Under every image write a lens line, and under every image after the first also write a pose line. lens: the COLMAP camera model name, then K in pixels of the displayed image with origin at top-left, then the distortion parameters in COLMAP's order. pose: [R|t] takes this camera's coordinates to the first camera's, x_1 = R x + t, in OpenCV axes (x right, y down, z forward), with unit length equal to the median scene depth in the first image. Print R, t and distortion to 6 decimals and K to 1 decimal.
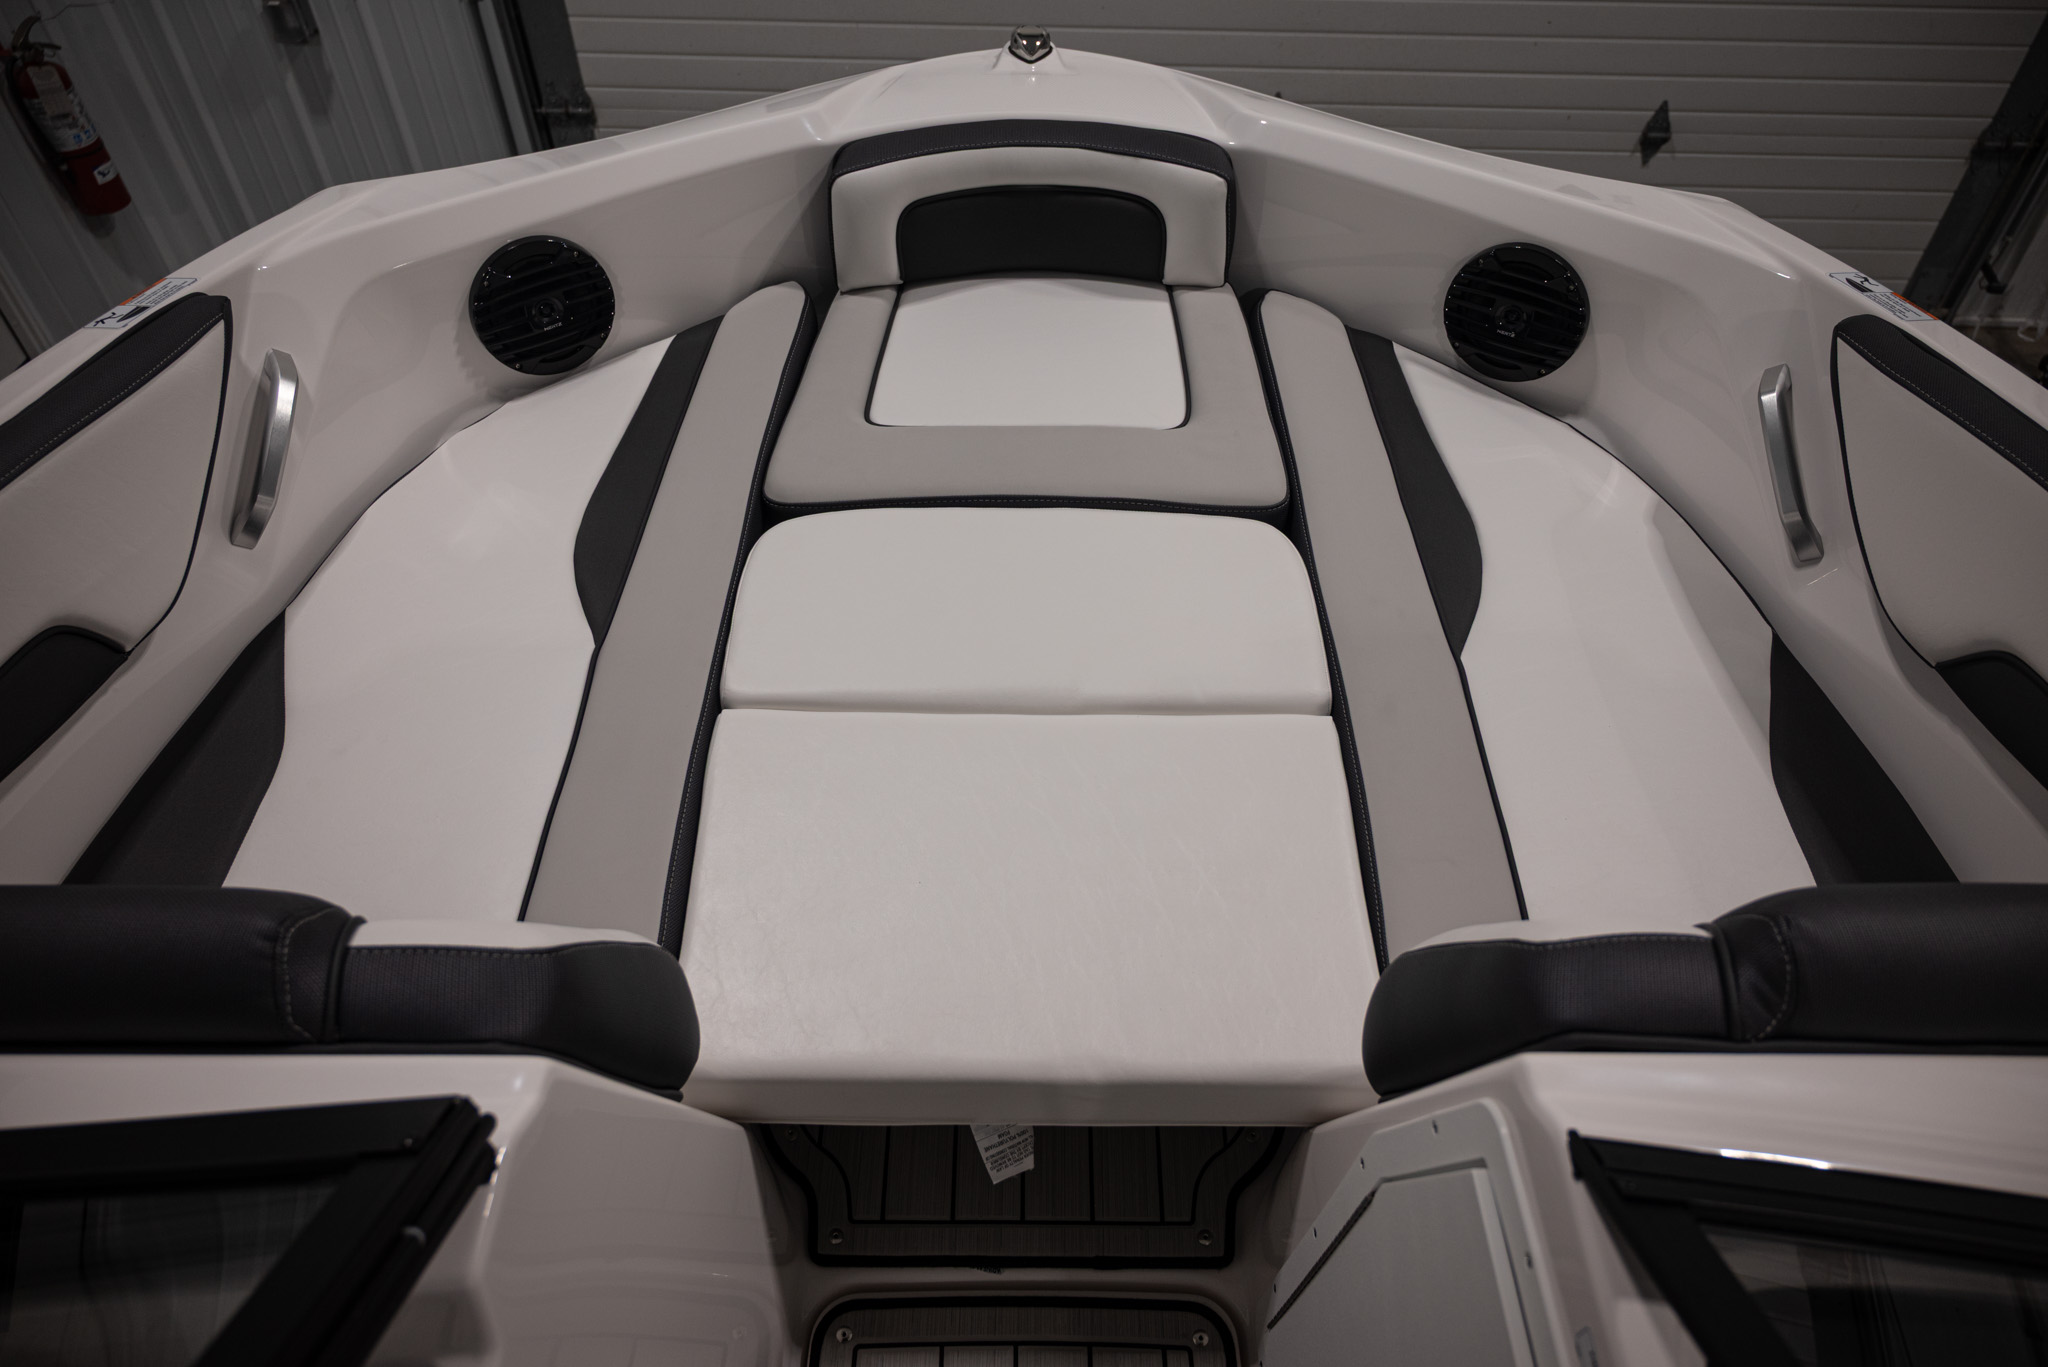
lens RADIAL K [[1407.3, 0, 1045.6], [0, 1407.3, 683.0], [0, 0, 1]] dist [-0.009231, -0.002408]
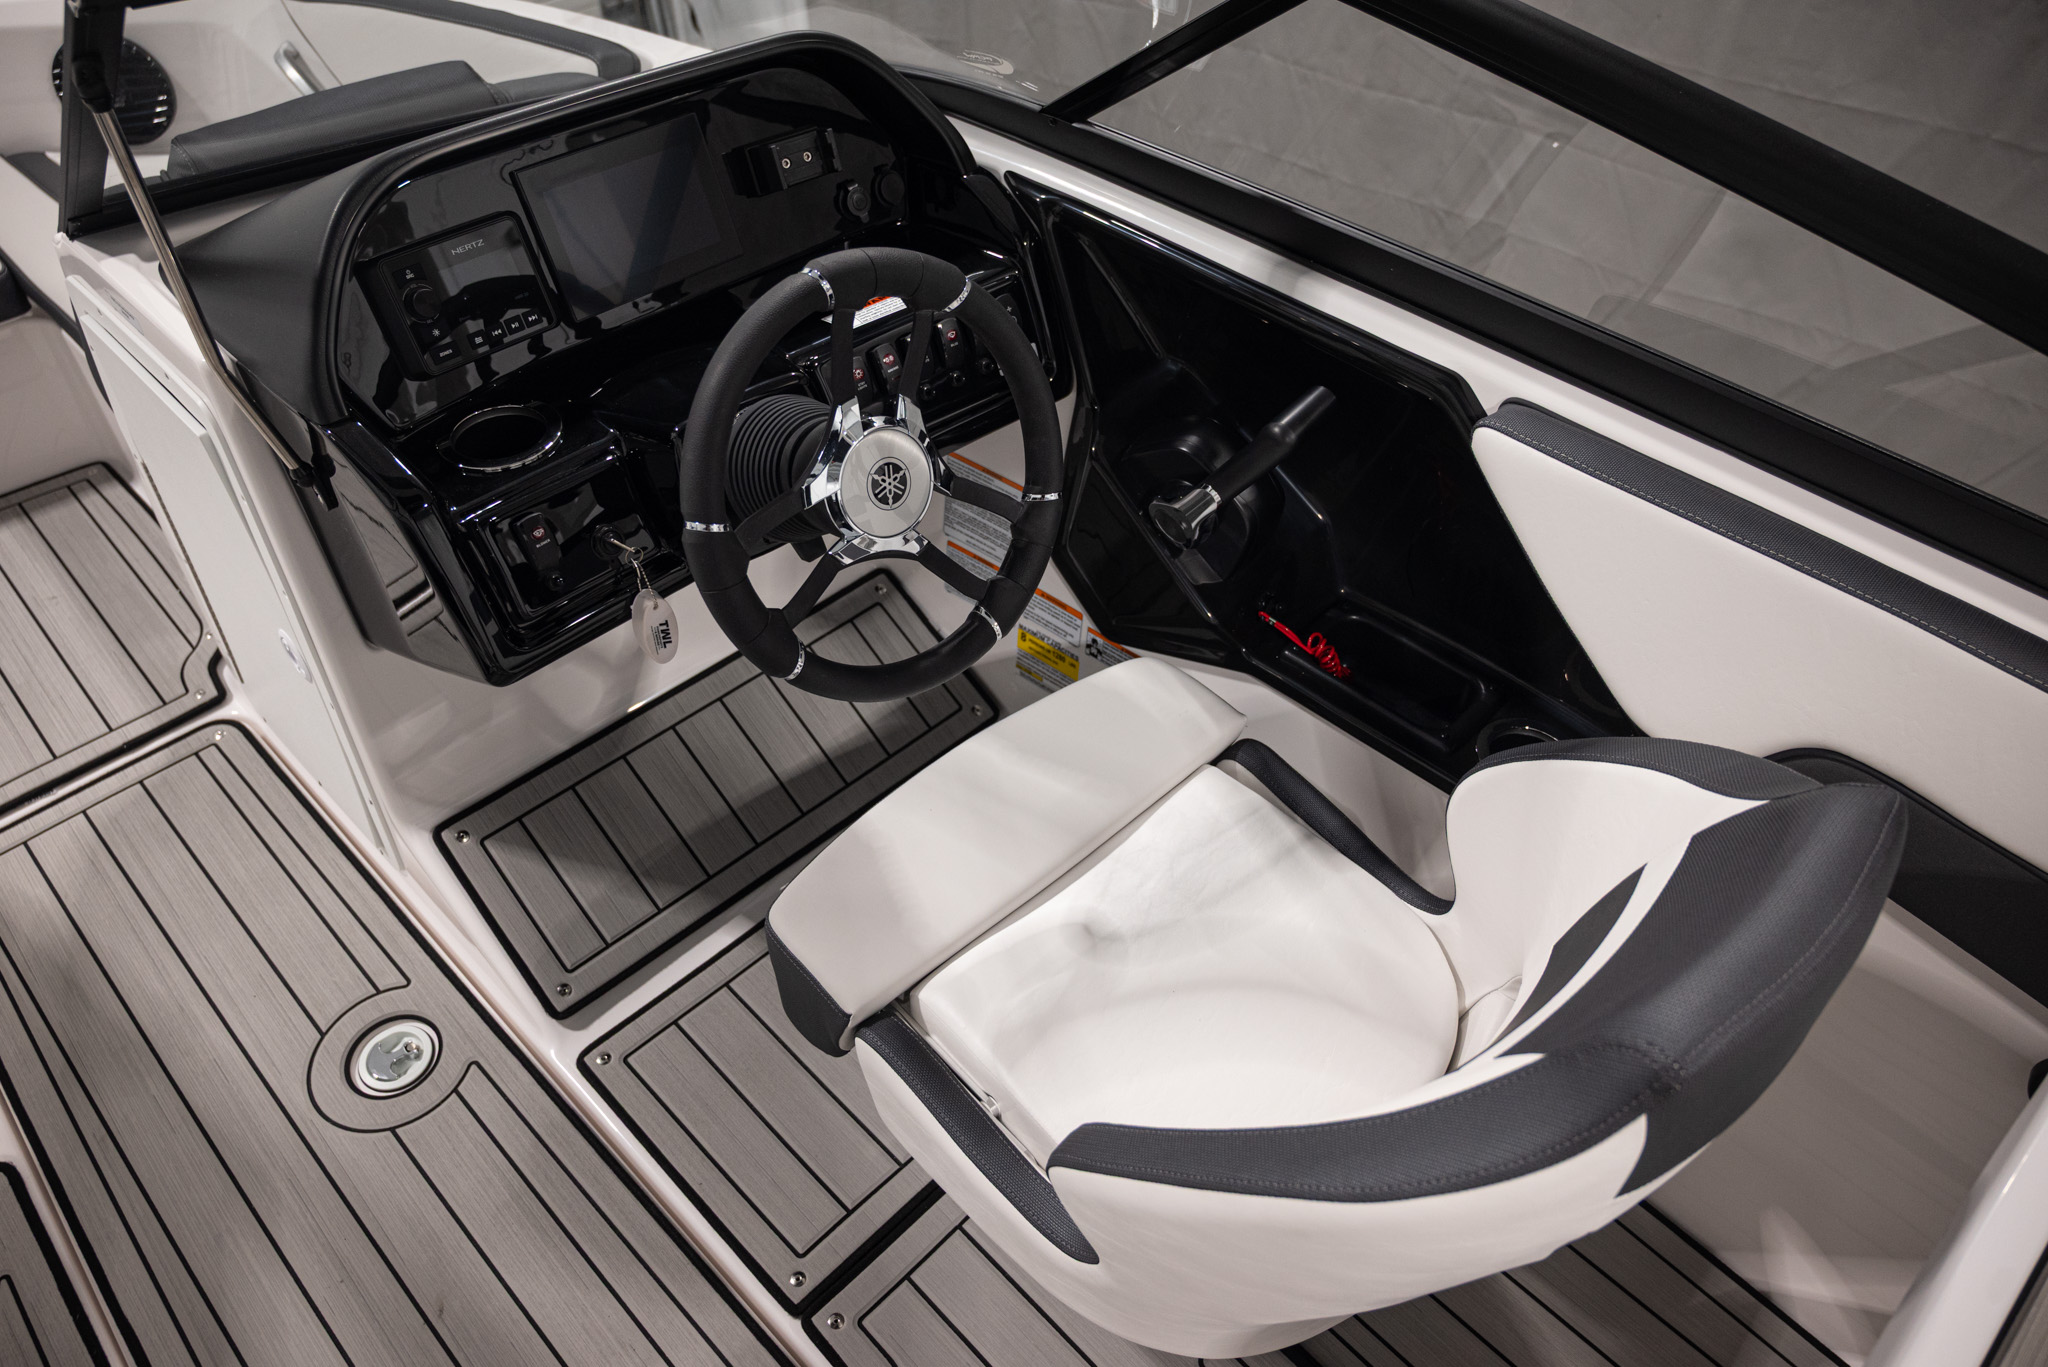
lens RADIAL K [[1319.3, 0, 1024.0], [0, 1319.3, 683.5], [0, 0, 1]] dist [-0.003742, -0.001966]
pose [[0.711946, -0.505570, 0.487371, 0.052589], [0.528868, 0.842612, 0.101512, 0.566452], [-0.461986, 0.185484, 0.867274, -0.414148]]
